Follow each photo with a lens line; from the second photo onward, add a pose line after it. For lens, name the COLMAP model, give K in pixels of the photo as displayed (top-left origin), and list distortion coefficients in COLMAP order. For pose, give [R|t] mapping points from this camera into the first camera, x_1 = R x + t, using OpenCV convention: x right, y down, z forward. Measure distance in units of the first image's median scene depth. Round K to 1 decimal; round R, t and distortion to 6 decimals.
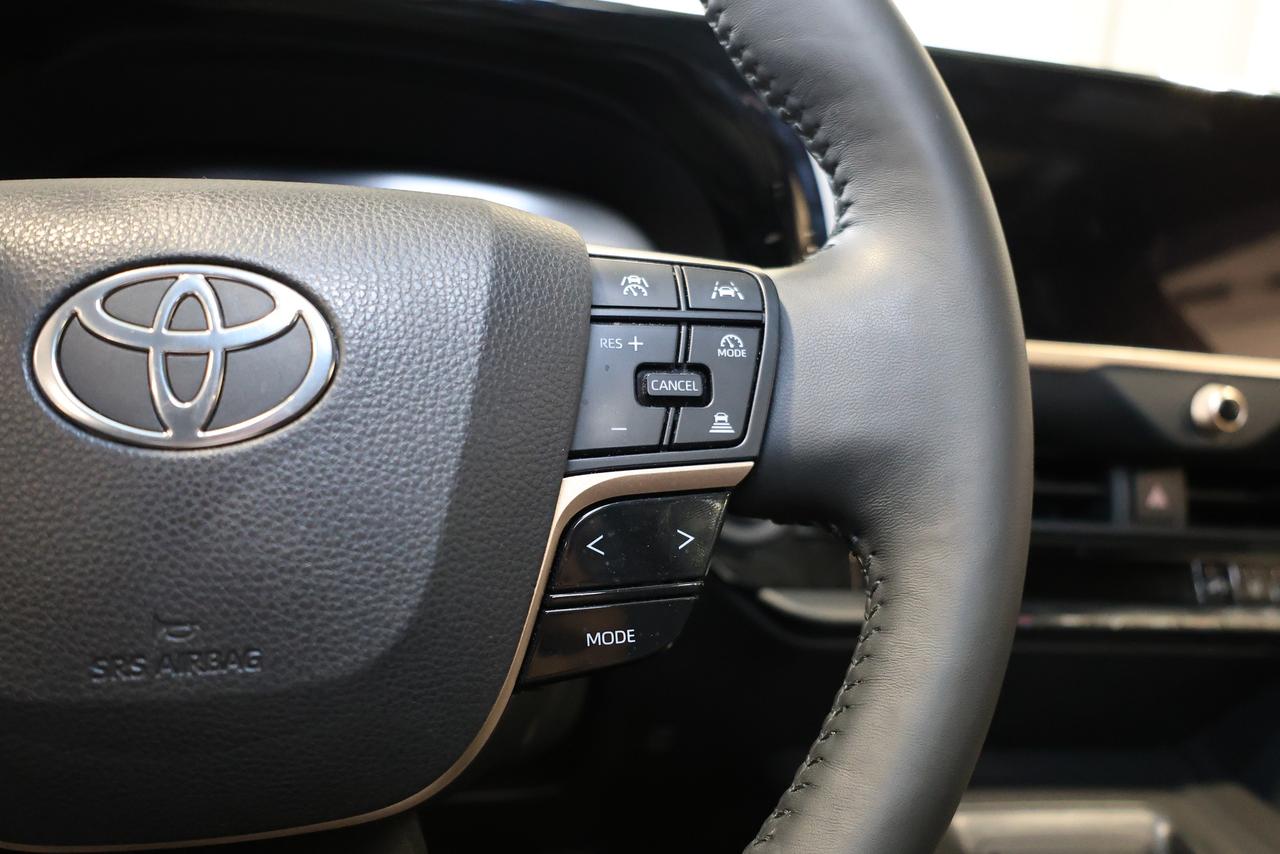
lens RADIAL K [[1017.8, 0, 646.2], [0, 1017.8, 419.7], [0, 0, 1]] dist [0.000764, 0.007341]
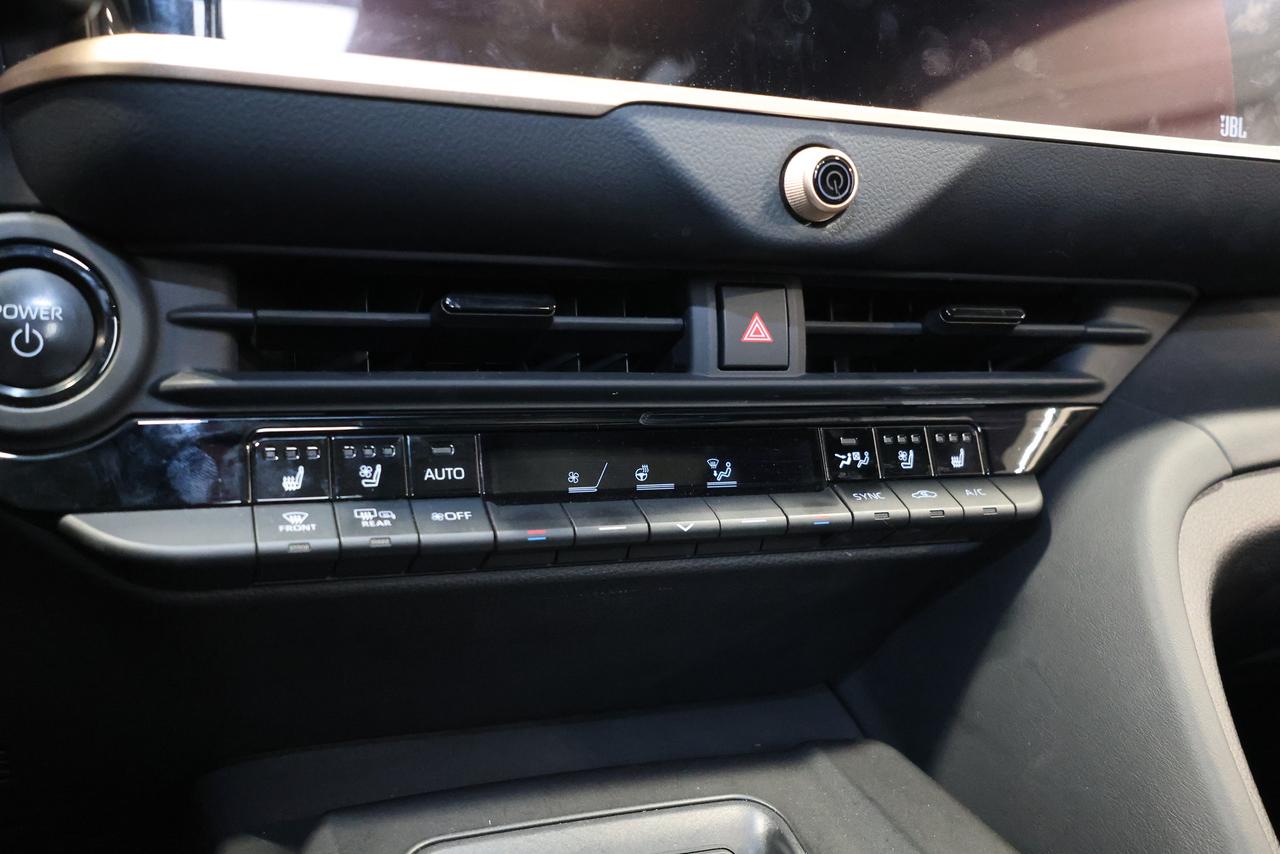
lens RADIAL K [[1158.6, 0, 635.9], [0, 1158.6, 425.3], [0, 0, 1]] dist [0.010858, 0.001685]
pose [[0.982234, -0.050970, 0.180608, 0.745685], [0.032180, 0.993900, 0.105485, 0.145018], [-0.184883, -0.097799, 0.977882, 0.736773]]
